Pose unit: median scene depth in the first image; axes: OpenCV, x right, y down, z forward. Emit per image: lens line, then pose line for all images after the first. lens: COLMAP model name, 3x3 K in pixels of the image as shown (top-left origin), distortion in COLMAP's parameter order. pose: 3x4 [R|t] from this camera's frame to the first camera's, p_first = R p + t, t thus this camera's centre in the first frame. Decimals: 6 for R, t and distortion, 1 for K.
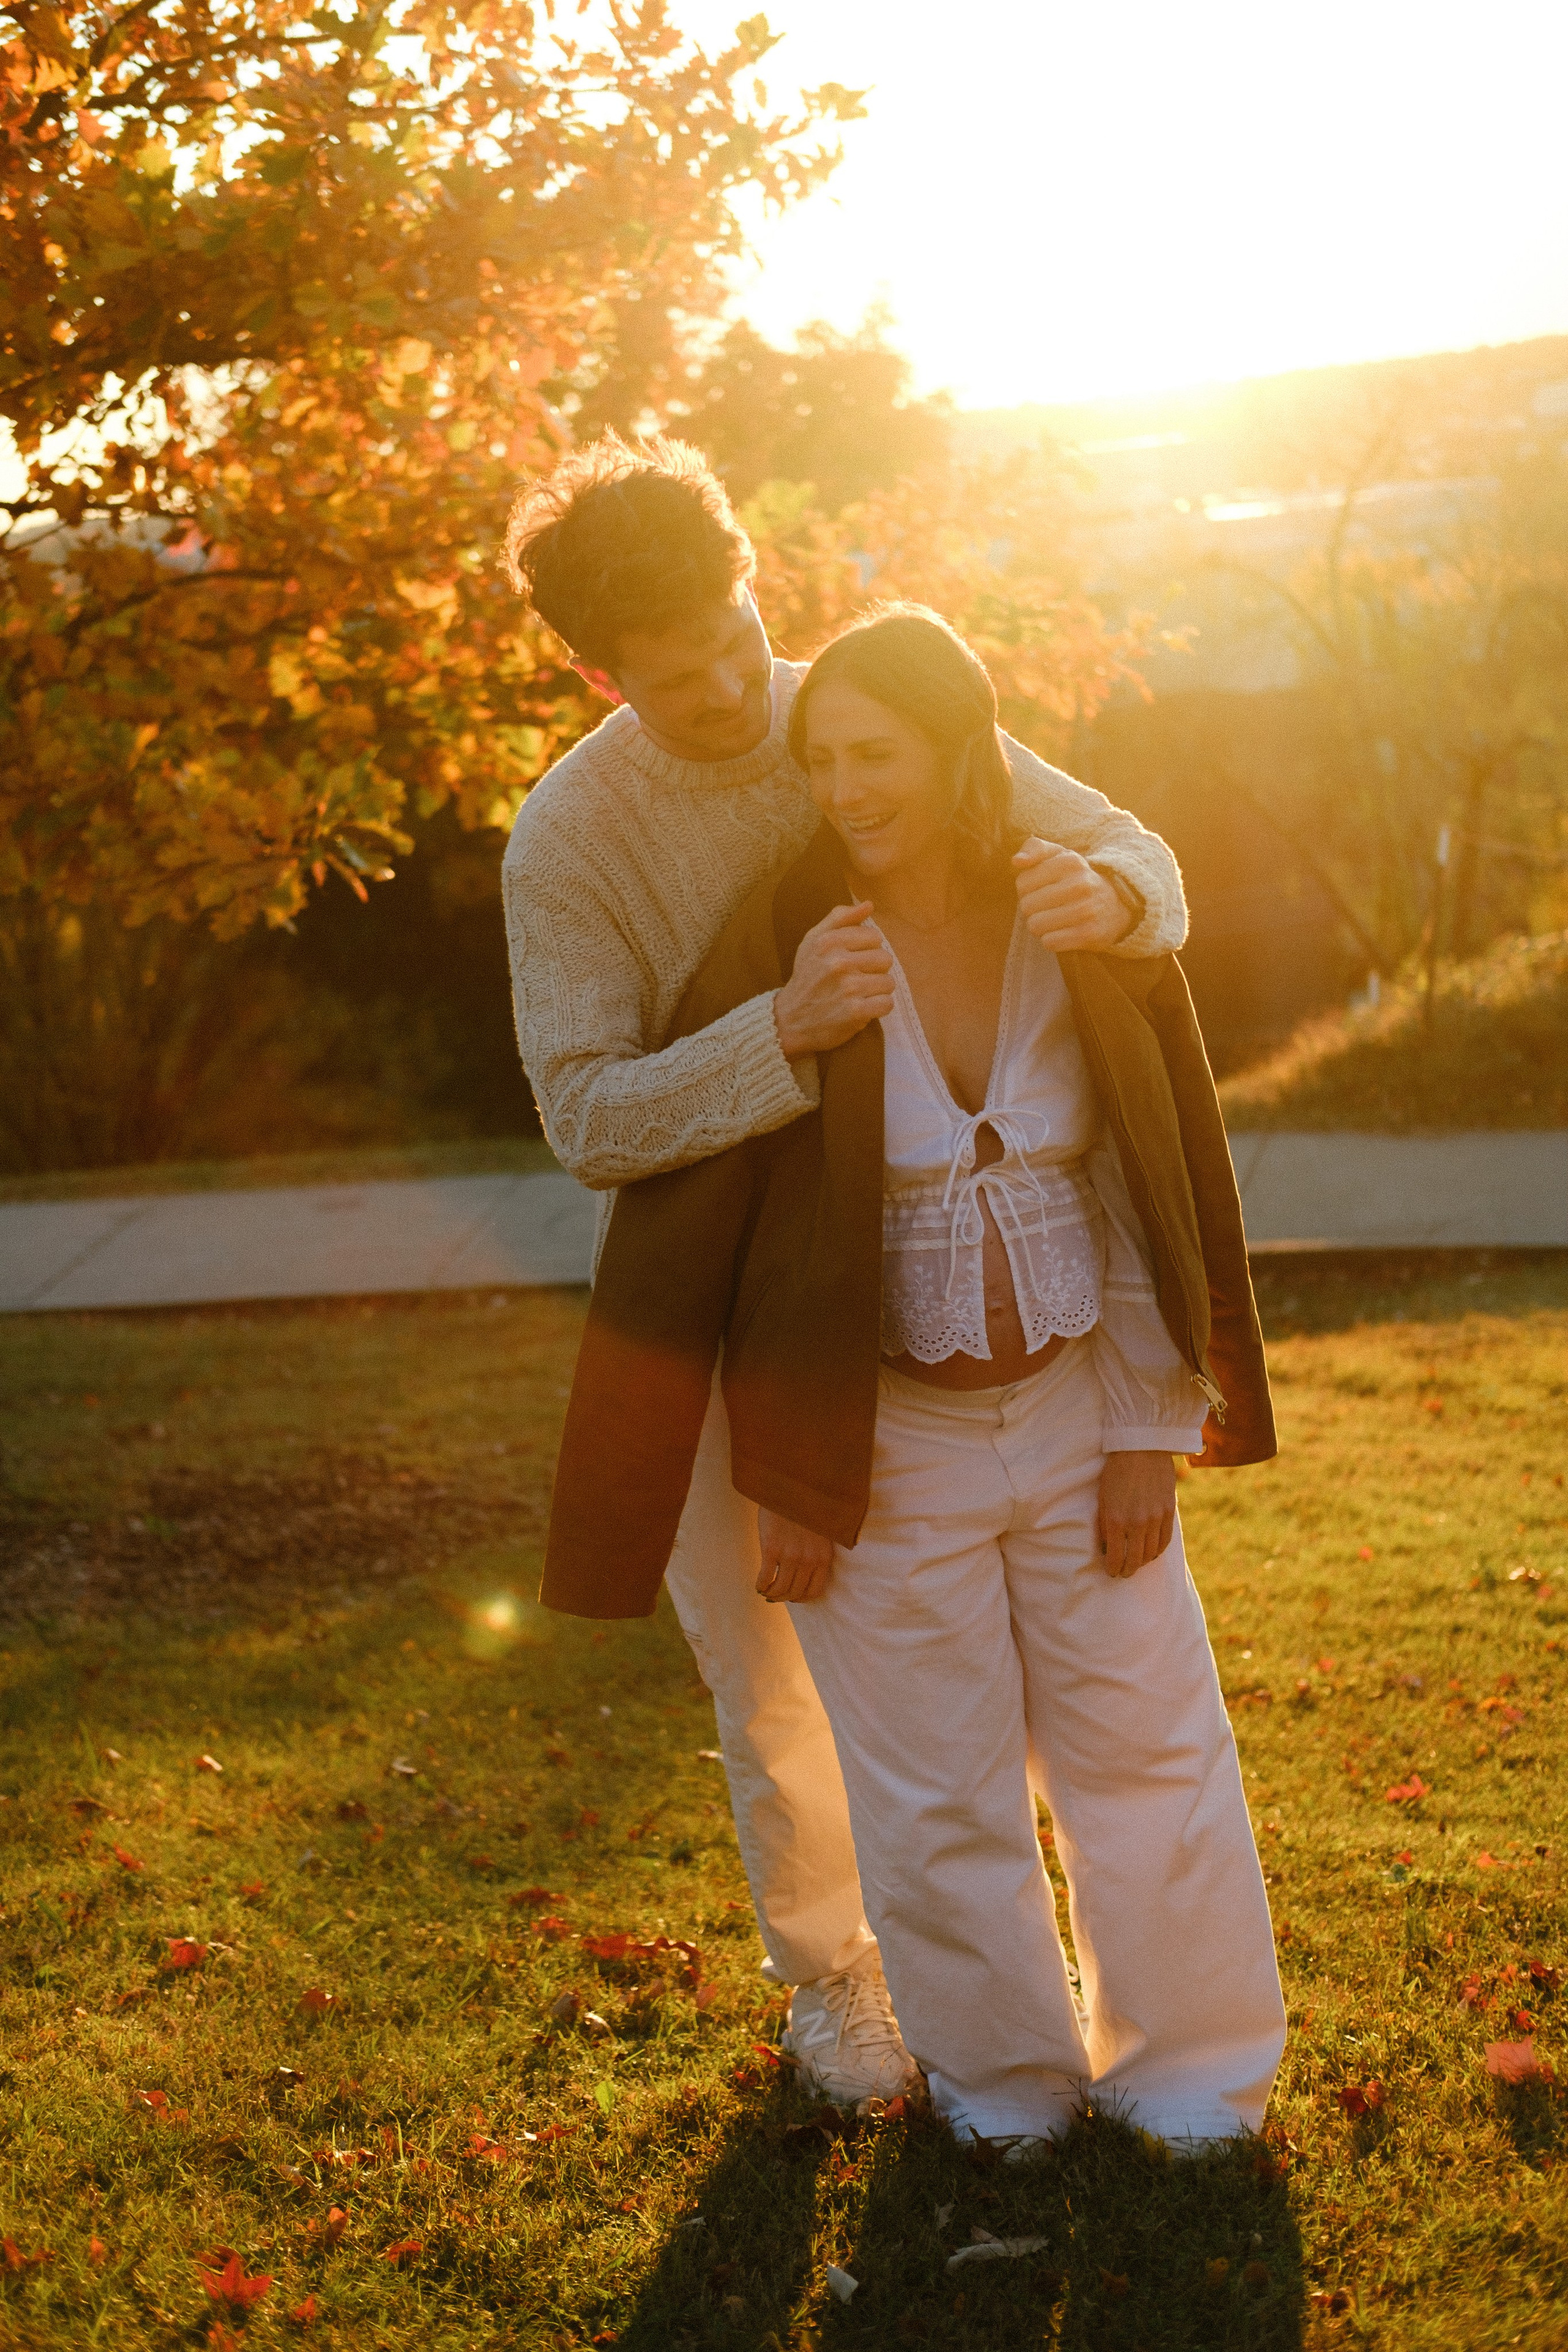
lens RADIAL K [[4083.1, 0, 784.0], [0, 4083.1, 1176.0], [0, 0, 1]] dist [-0.328151, 0.004343]
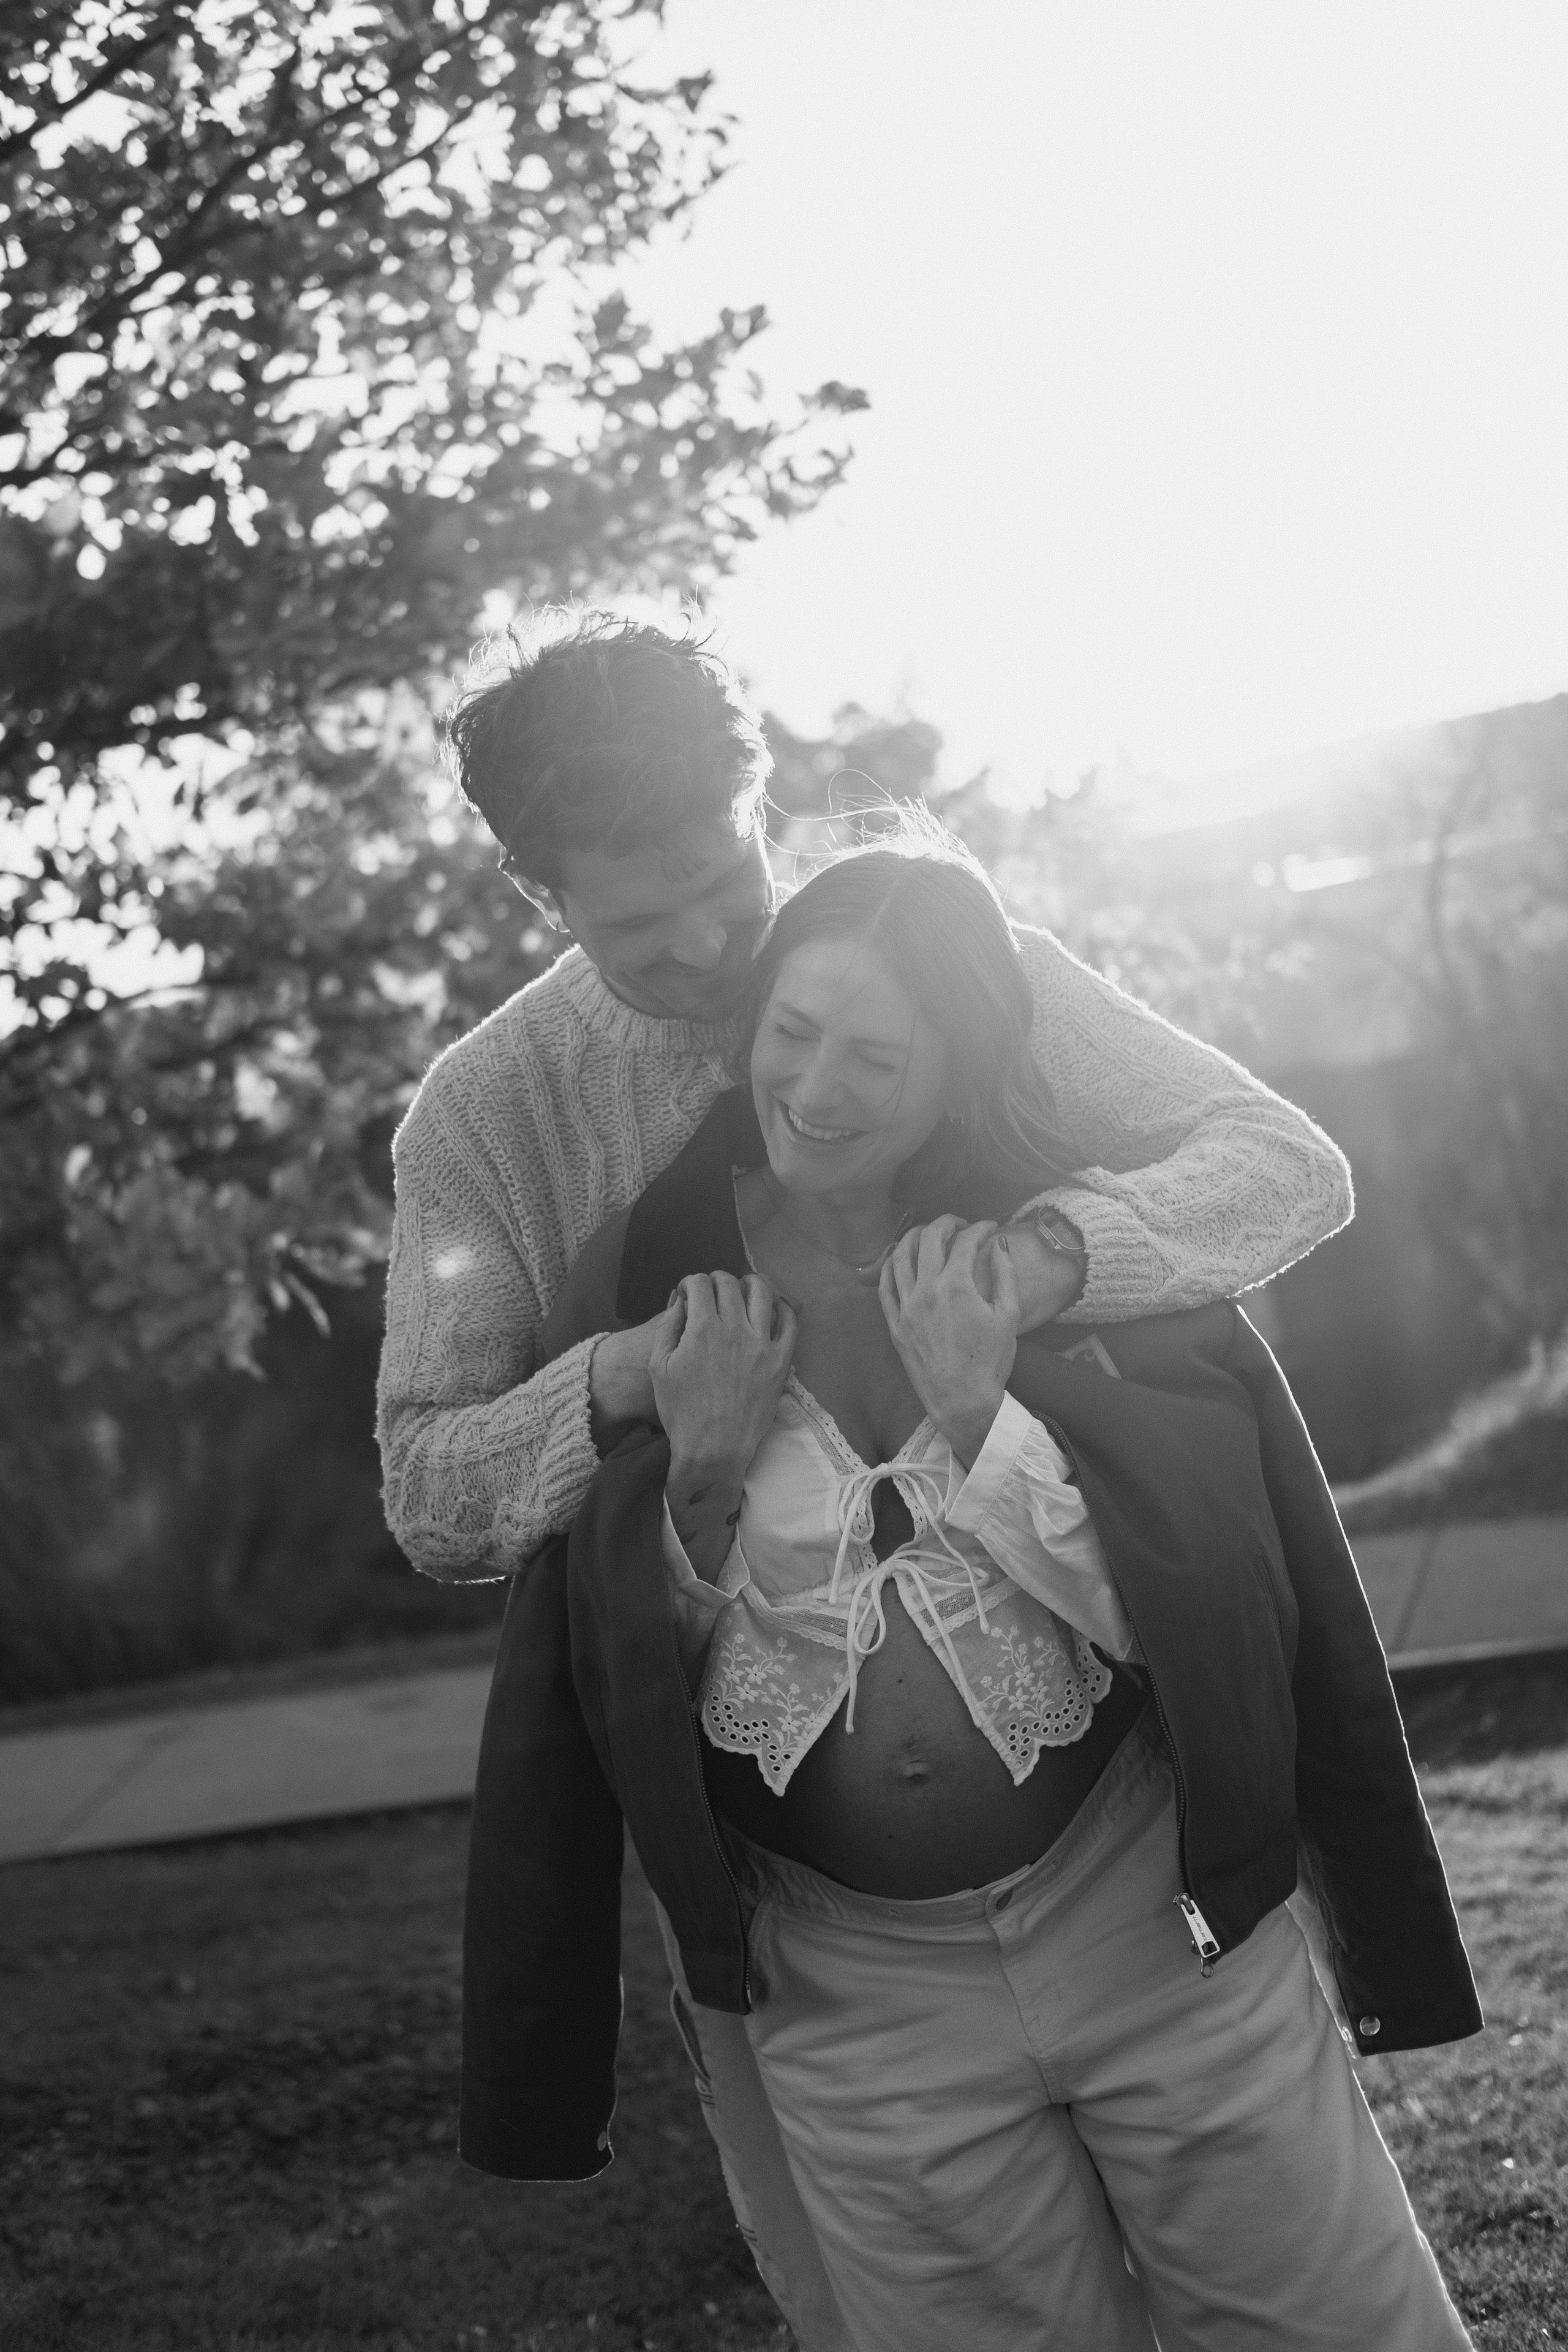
lens RADIAL K [[3726.7, 0, 784.0], [0, 3726.7, 1176.0], [0, 0, 1]] dist [-0.262490, 1.555807]
pose [[0.995202, -0.093287, -0.029517, 0.010854], [0.088597, 0.987179, -0.132771, 0.009284], [0.041524, 0.129519, 0.990707, 0.222526]]
